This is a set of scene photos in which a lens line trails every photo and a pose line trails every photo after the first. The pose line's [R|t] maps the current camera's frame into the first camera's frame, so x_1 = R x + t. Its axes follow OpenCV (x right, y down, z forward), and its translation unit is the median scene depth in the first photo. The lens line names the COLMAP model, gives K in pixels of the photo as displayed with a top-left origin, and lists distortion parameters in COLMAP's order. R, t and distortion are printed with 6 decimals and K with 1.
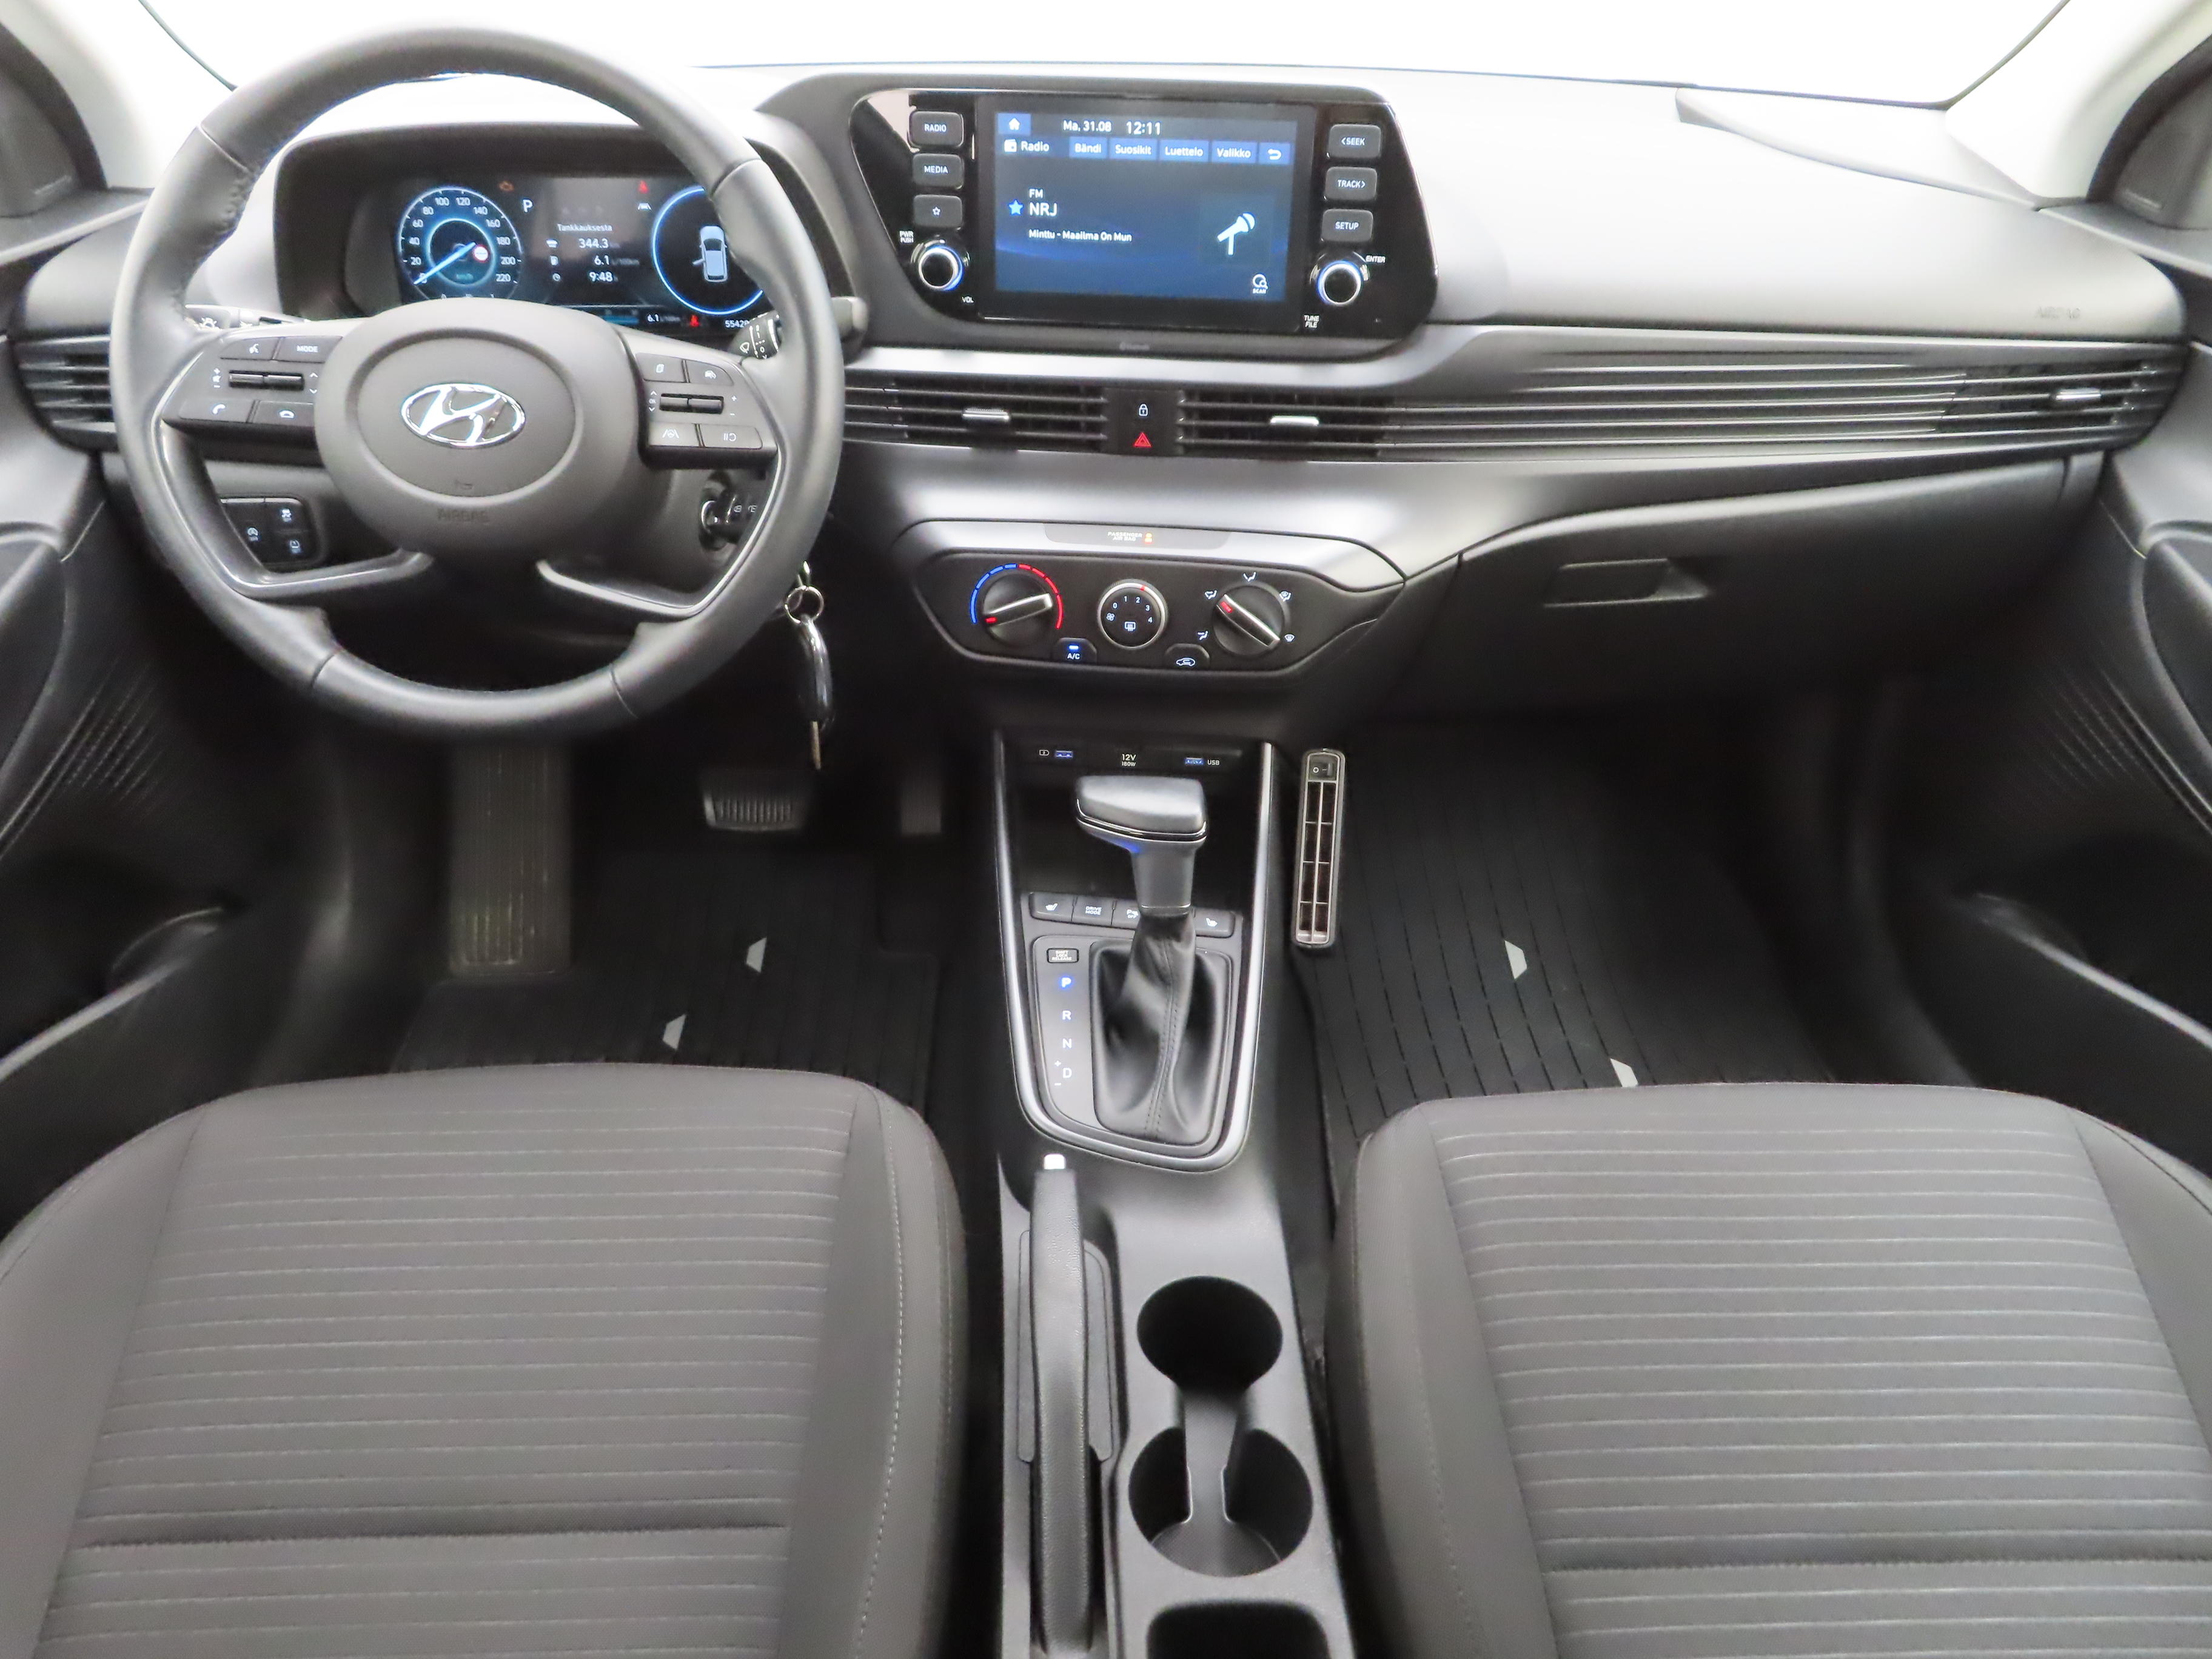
lens RADIAL K [[1552.8, 0, 1106.0], [0, 1552.8, 829.5], [0, 0, 1]] dist [-0.016784, 0.007584]
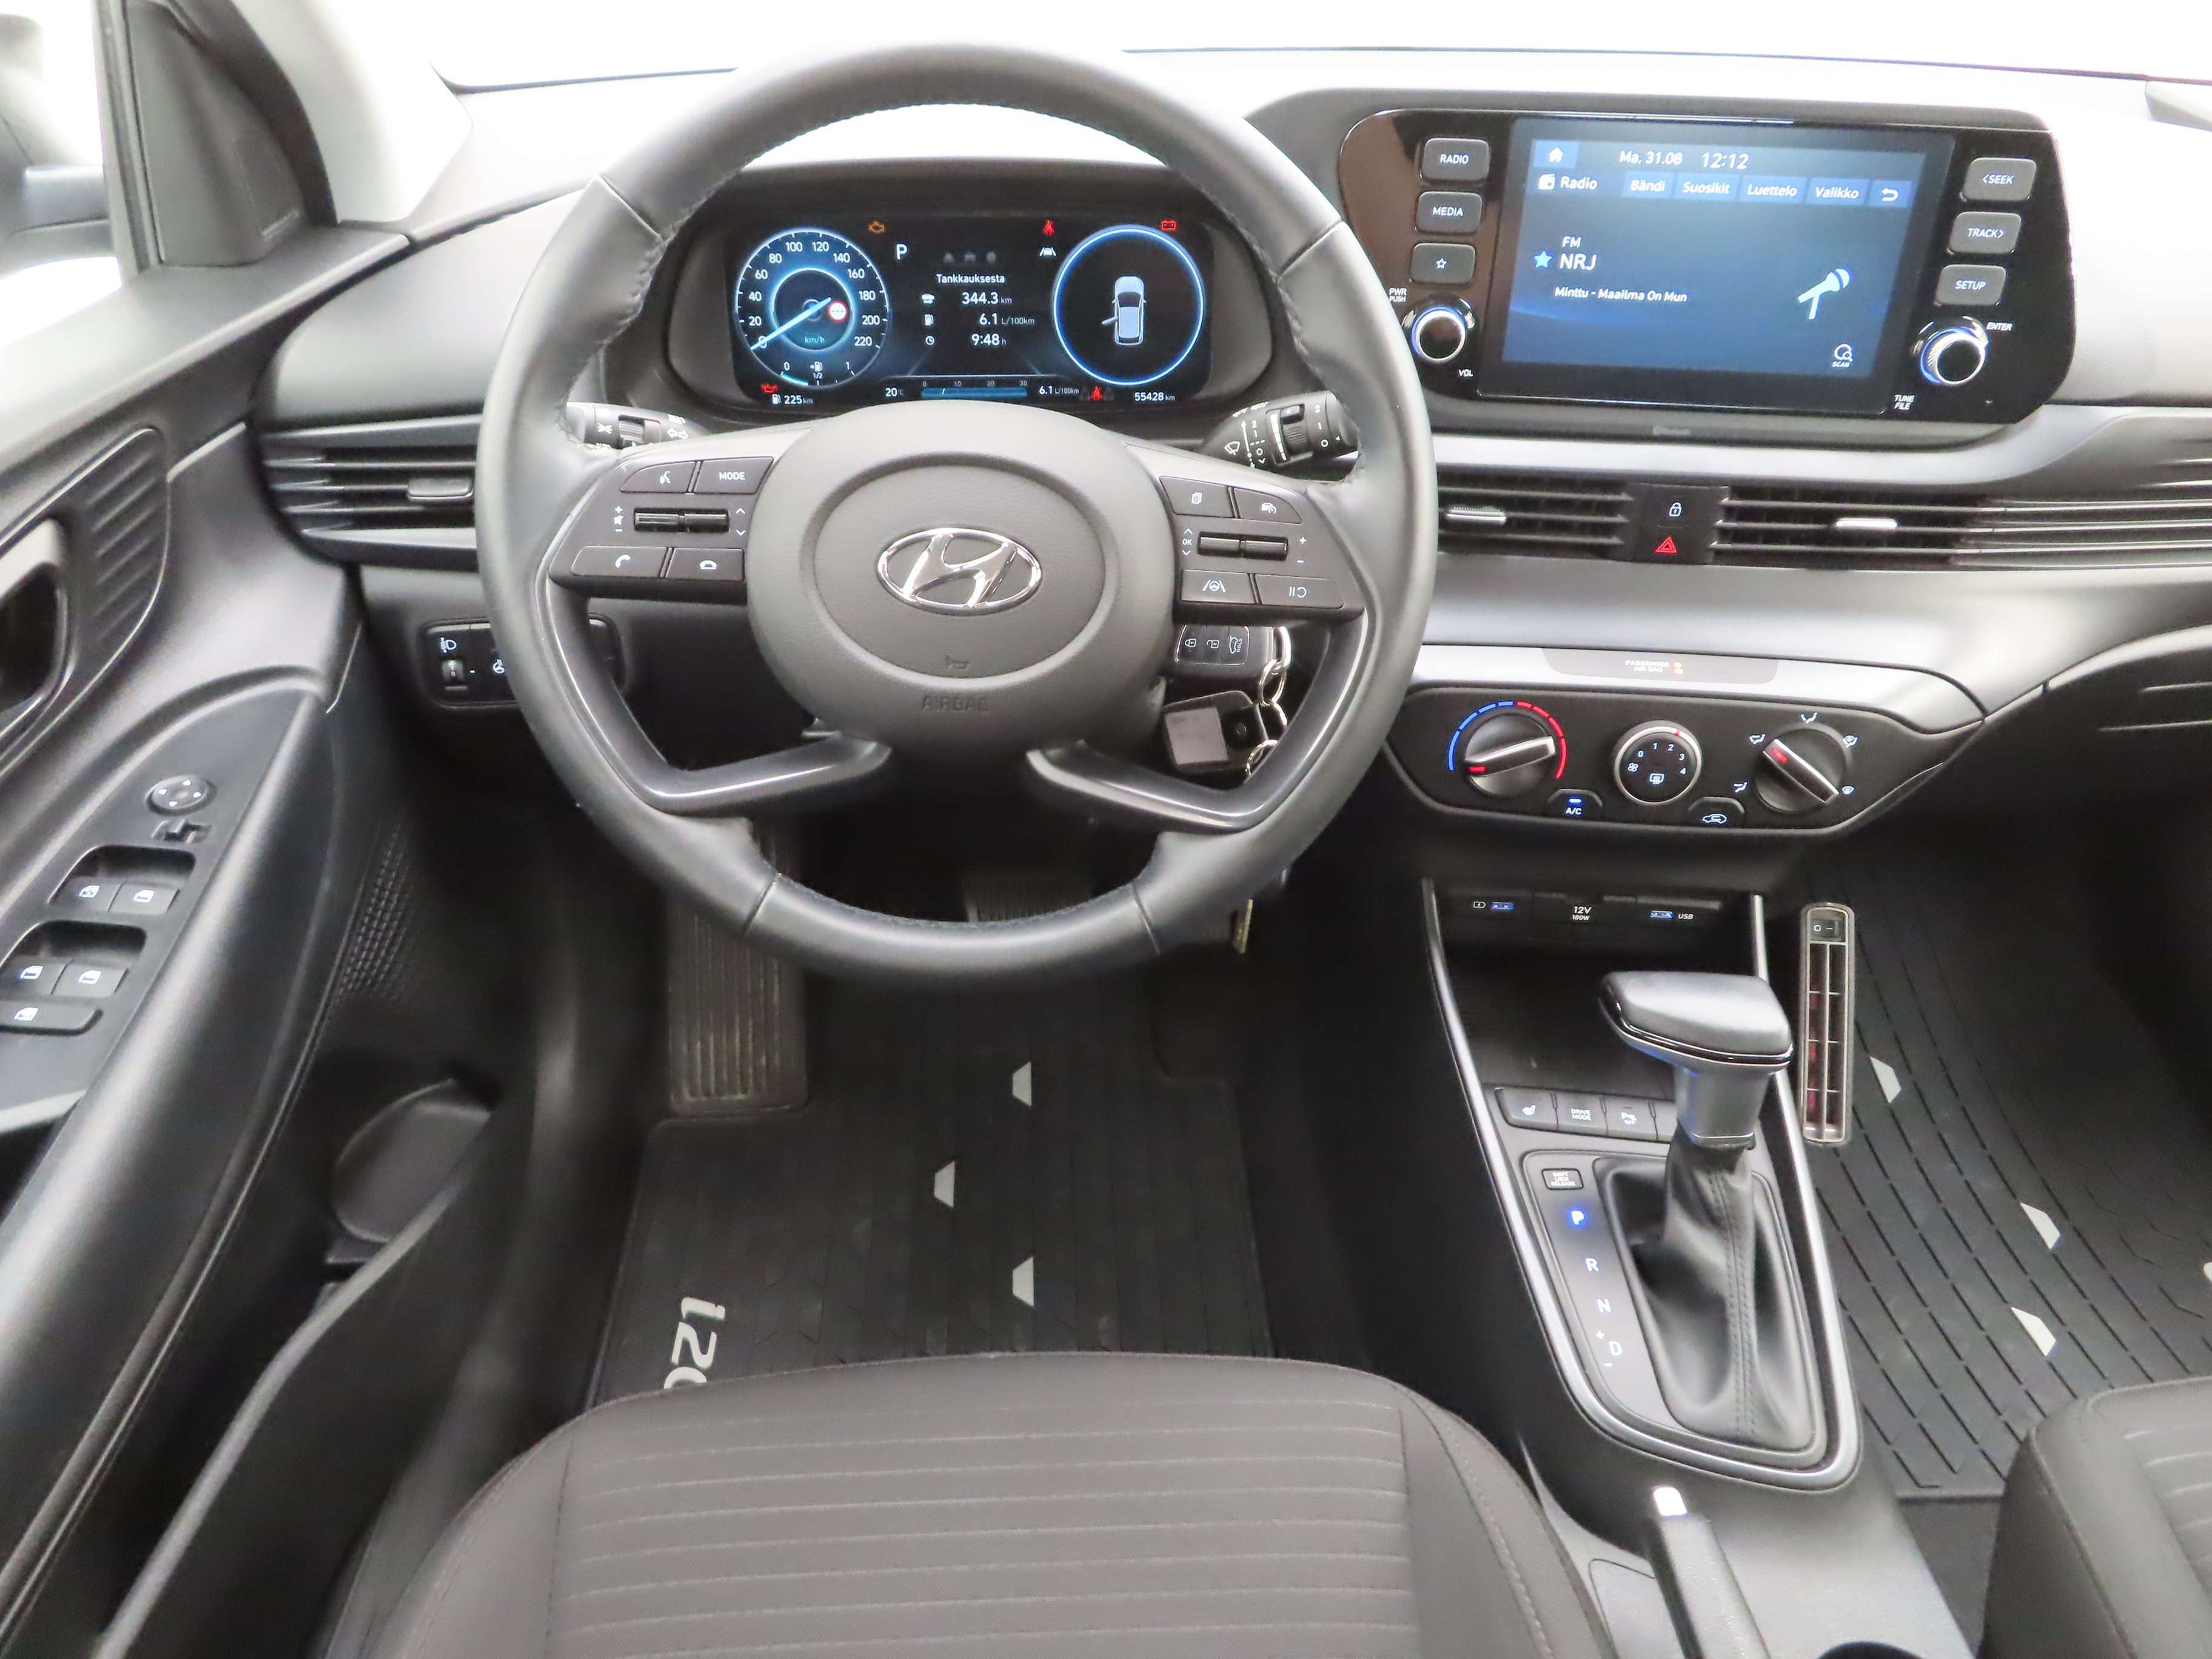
lens RADIAL K [[1552.8, 0, 1106.0], [0, 1552.8, 829.5], [0, 0, 1]] dist [-0.016784, 0.007584]
pose [[0.999858, -0.008312, 0.014650, -0.286106], [0.007867, 0.999514, 0.030159, -0.132502], [-0.014894, -0.030039, 0.999438, 0.200022]]
